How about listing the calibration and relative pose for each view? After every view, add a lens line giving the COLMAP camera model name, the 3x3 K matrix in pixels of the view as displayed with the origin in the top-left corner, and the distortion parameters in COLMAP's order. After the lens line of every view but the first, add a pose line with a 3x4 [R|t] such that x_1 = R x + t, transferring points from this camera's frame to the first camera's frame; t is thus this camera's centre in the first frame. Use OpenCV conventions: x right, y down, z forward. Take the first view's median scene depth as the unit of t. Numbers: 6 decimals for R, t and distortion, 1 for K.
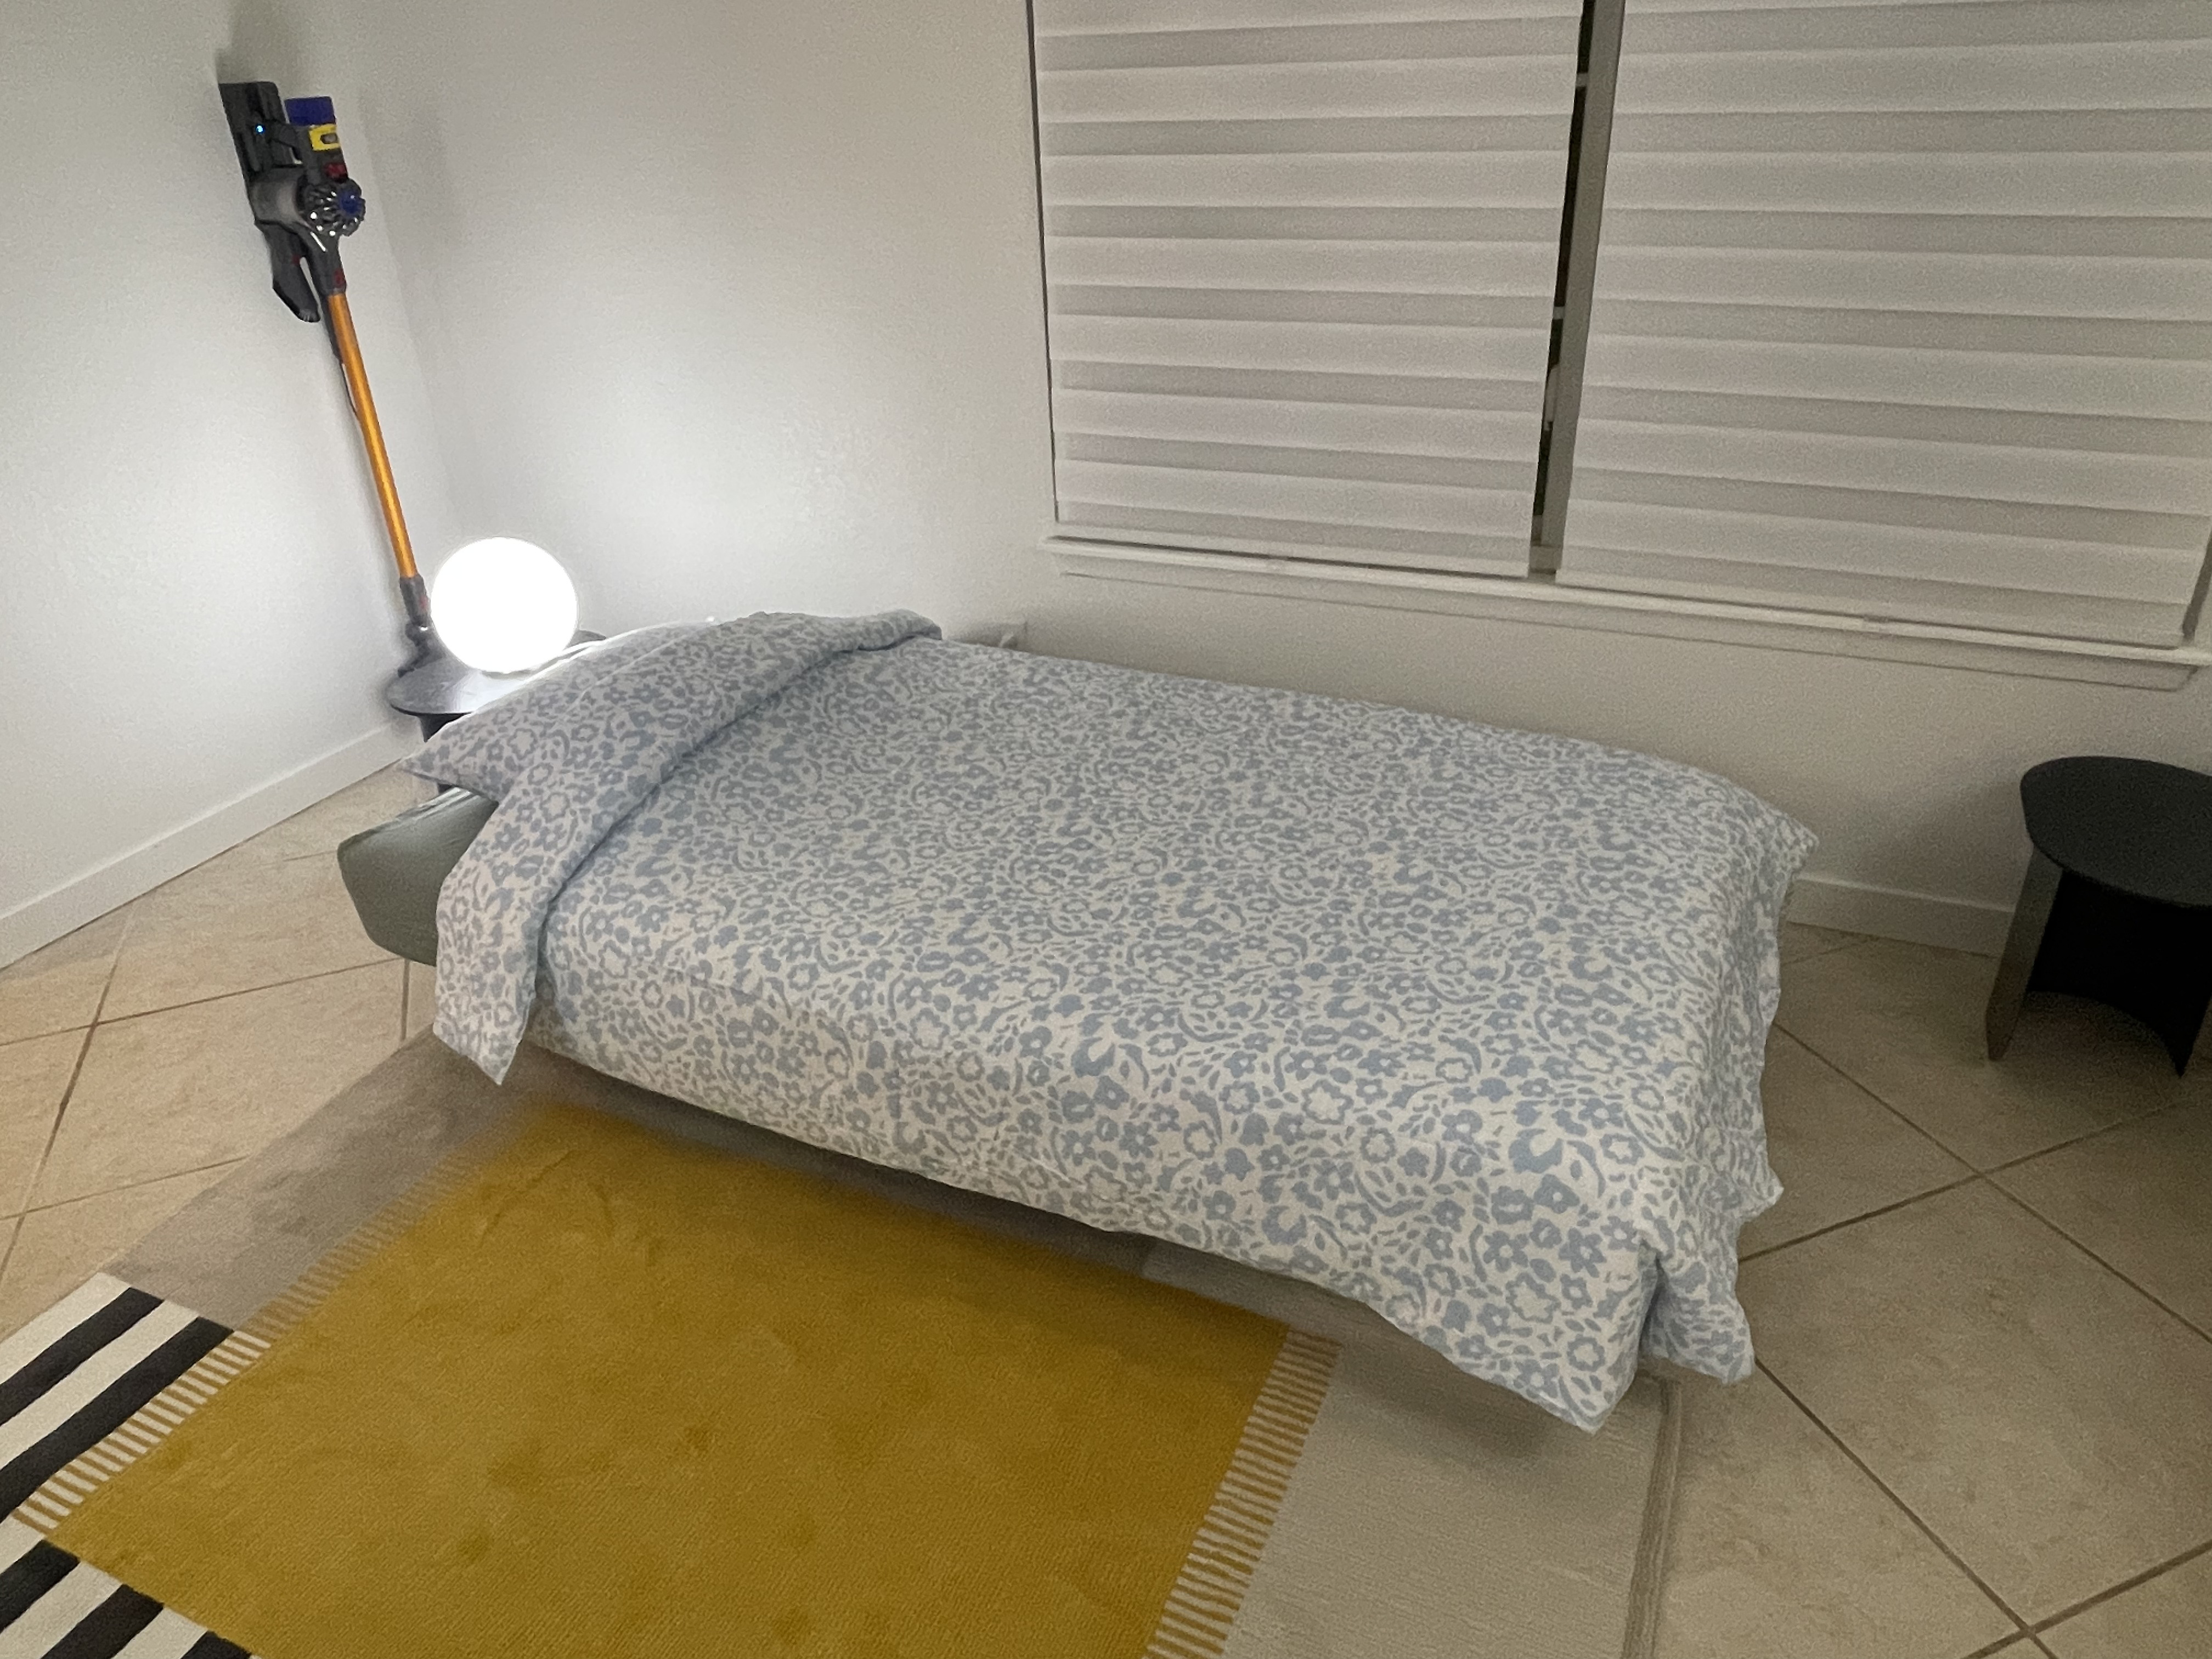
lens RADIAL K [[1519.6, 0, 1090.1], [0, 1519.6, 818.7], [0, 0, 1]] dist [-0.009825, 0.003234]
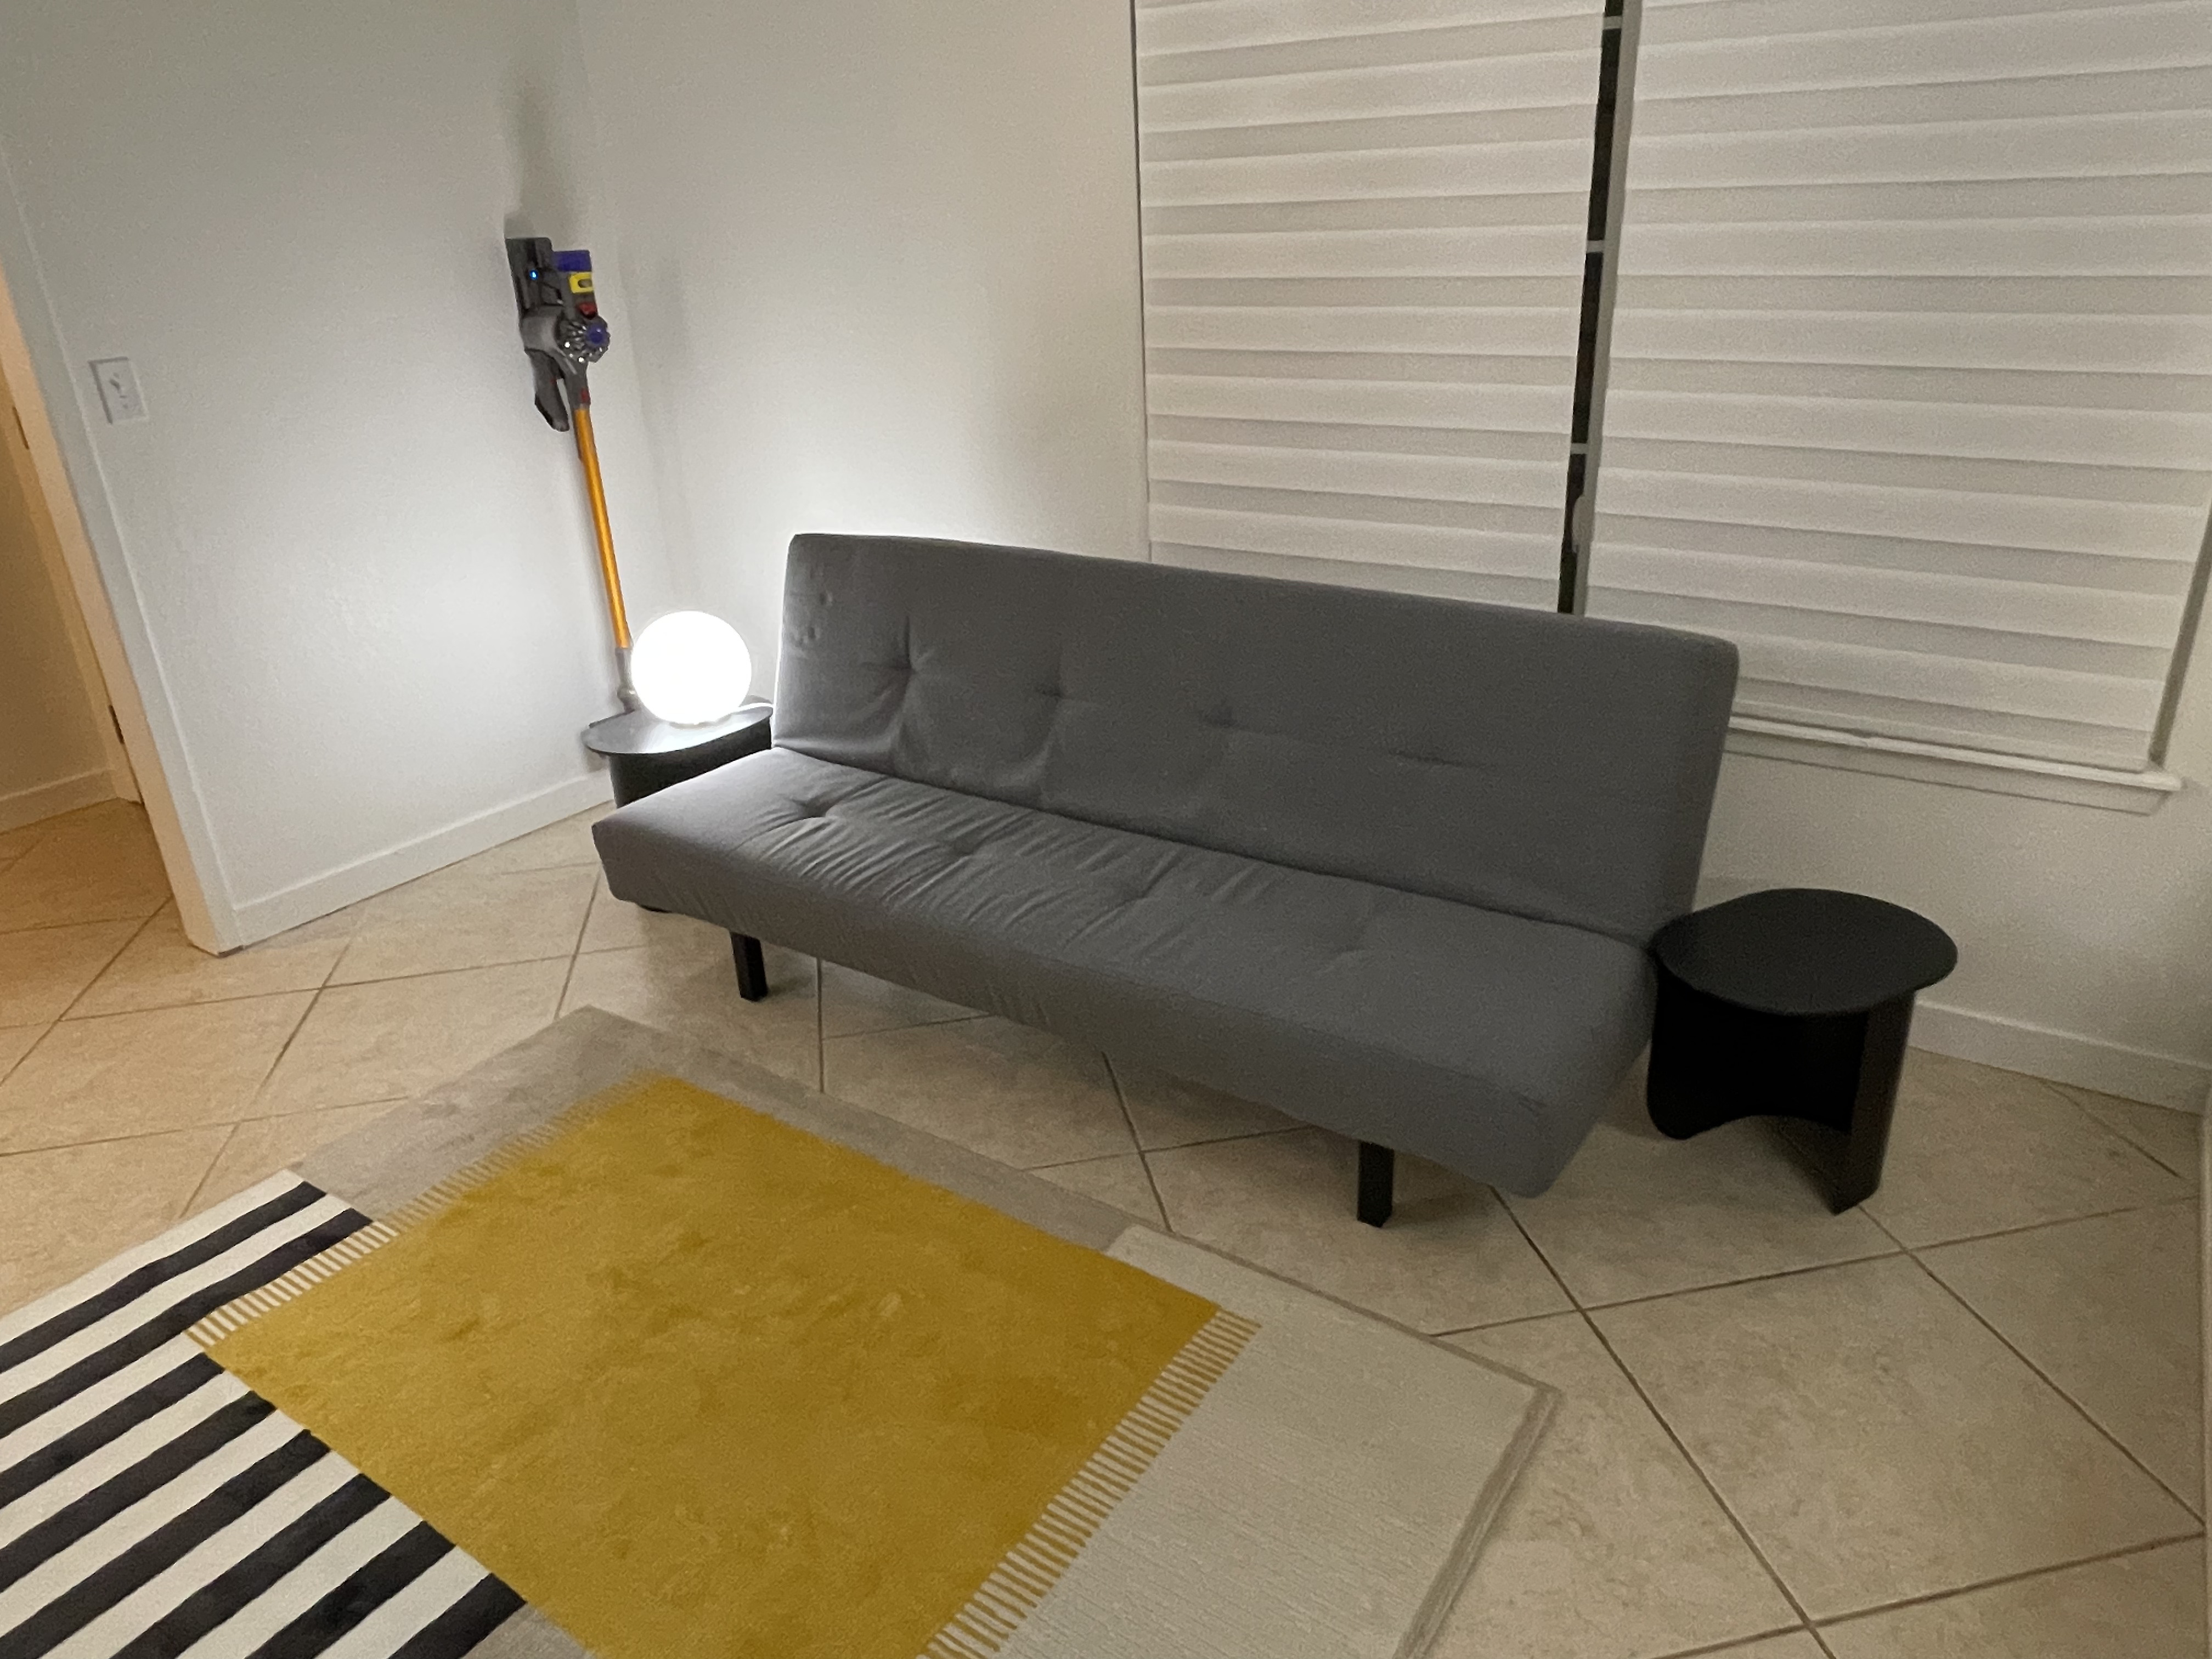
lens RADIAL K [[1476.0, 0, 1117.4], [0, 1476.0, 833.3], [0, 0, 1]] dist [-0.001551, -0.008050]
pose [[0.987512, 0.064792, -0.143605, 0.122024], [-0.074635, 0.995140, -0.064242, 0.036819], [0.138745, 0.074158, 0.987548, -0.083102]]
